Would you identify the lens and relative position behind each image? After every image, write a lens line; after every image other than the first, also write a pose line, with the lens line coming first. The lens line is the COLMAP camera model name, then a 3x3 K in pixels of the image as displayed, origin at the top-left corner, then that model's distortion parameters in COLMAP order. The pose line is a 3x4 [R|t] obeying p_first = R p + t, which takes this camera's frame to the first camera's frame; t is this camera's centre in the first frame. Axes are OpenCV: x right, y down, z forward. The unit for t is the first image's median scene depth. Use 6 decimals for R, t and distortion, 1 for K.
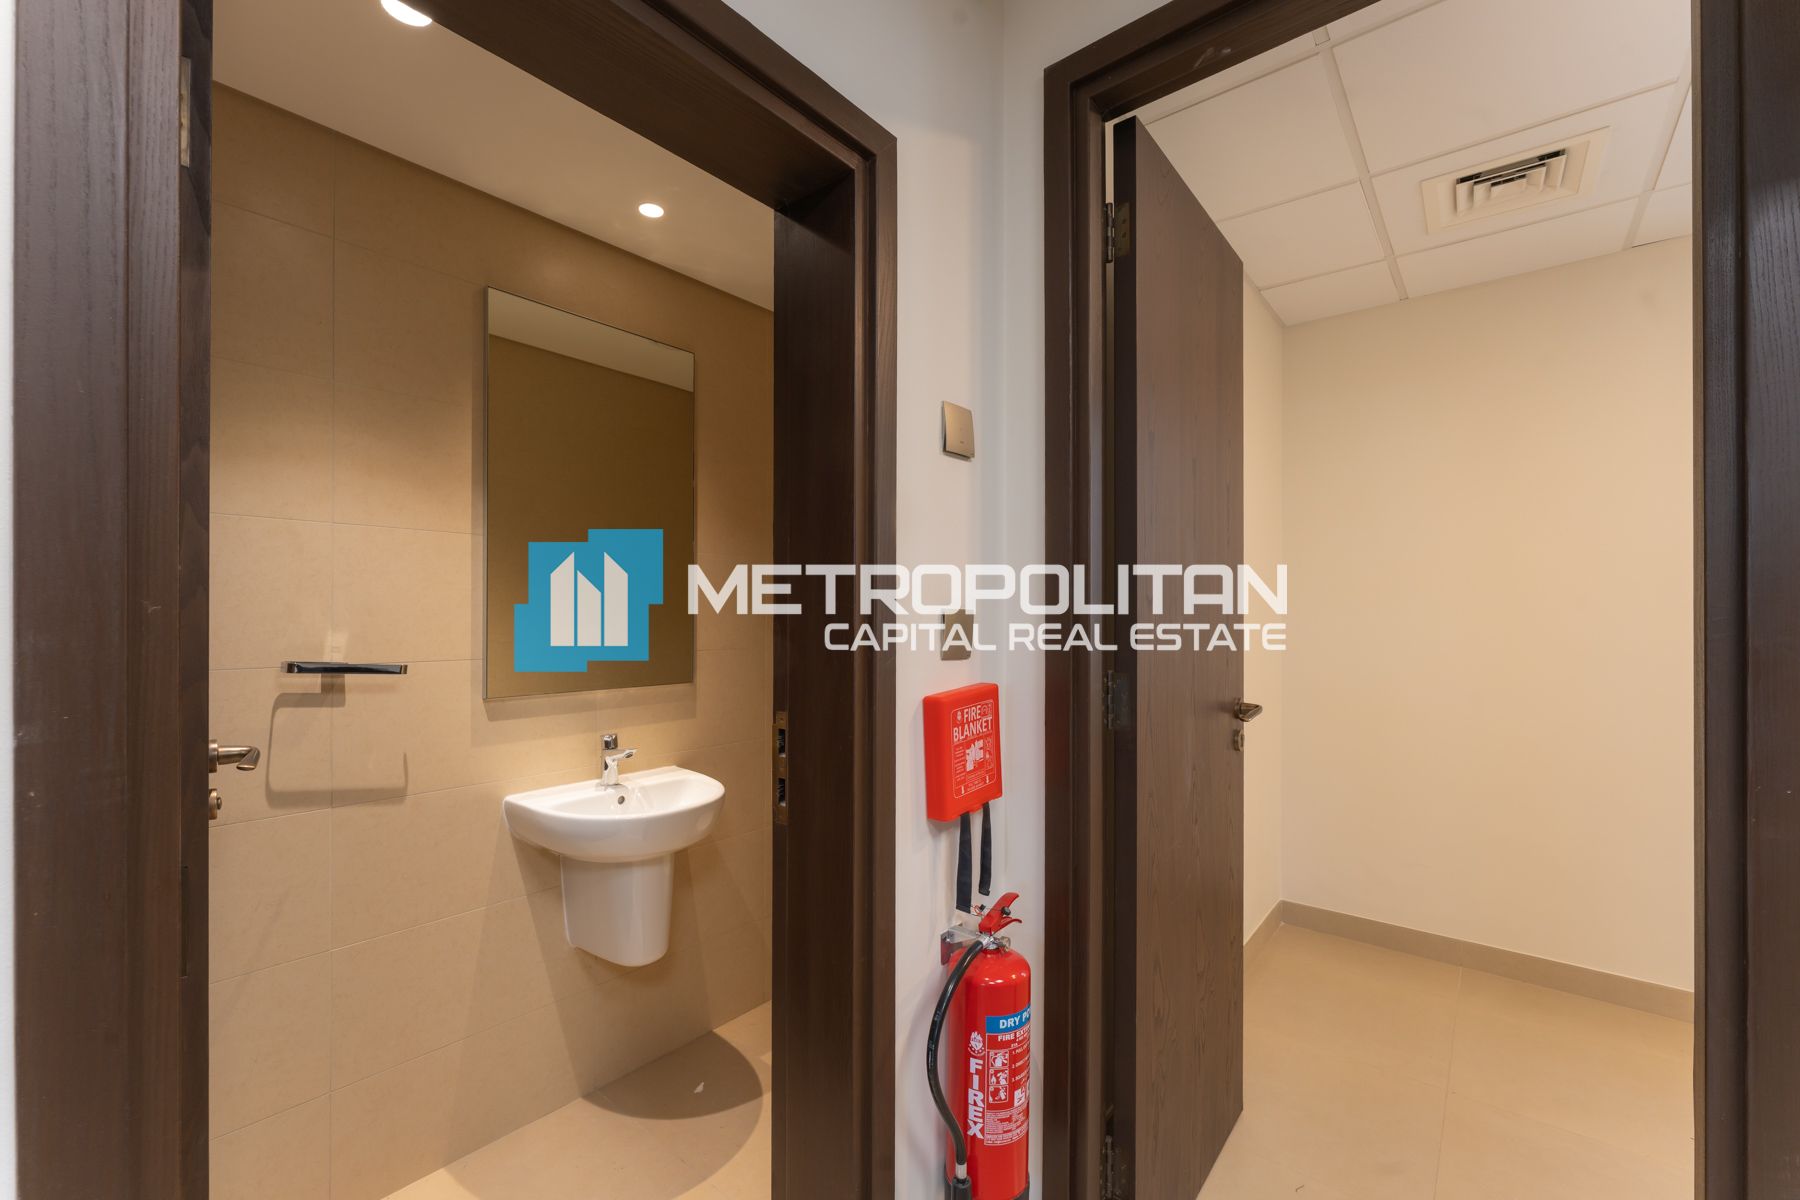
lens RADIAL K [[719.5, 0, 897.6], [0, 719.5, 623.5], [0, 0, 1]] dist [0.010915, 0.000059]
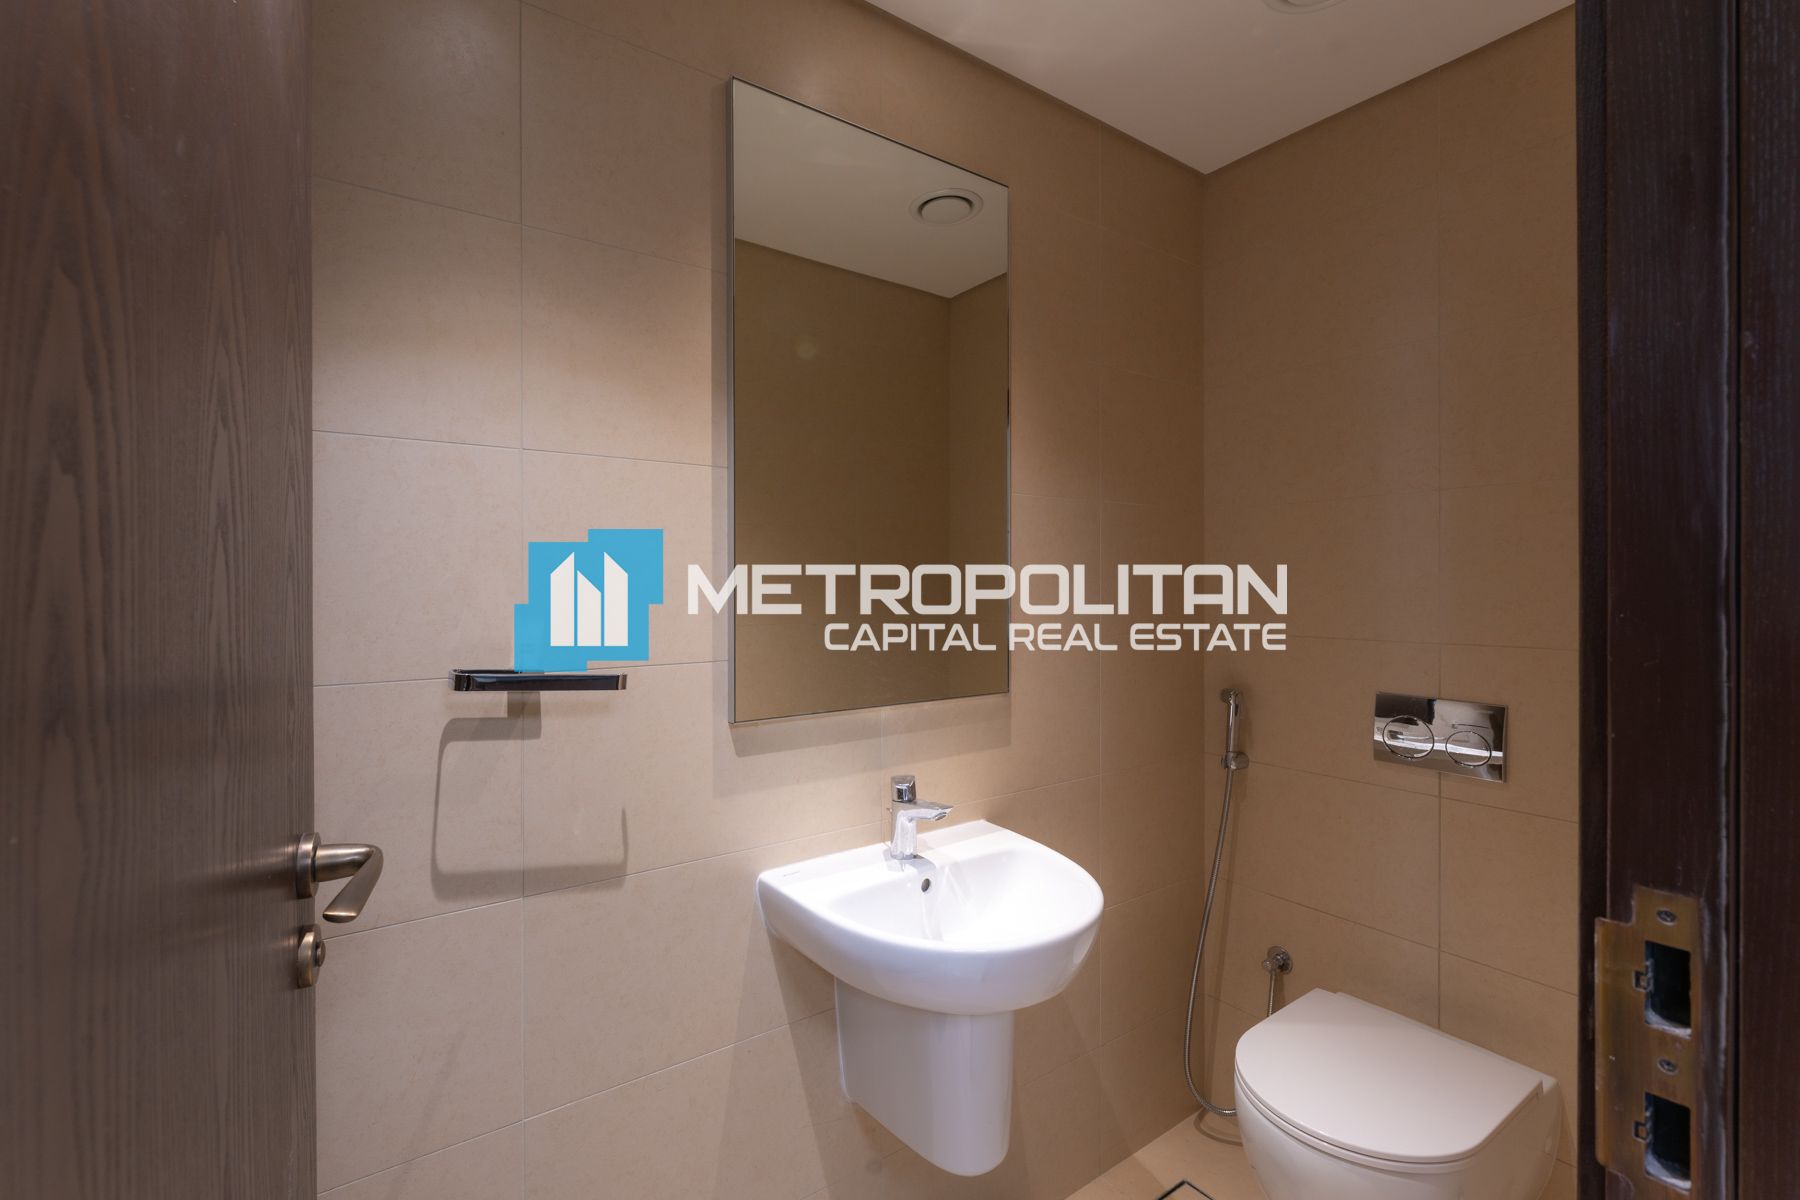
lens RADIAL K [[759.6, 0, 900.0], [0, 759.6, 600.0], [0, 0, 1]] dist [0.015448, 0.000191]
pose [[0.970763, -0.003485, -0.240015, -0.267568], [0.004707, 0.999979, 0.004520, -0.007032], [0.239994, -0.005518, 0.970759, 0.385479]]
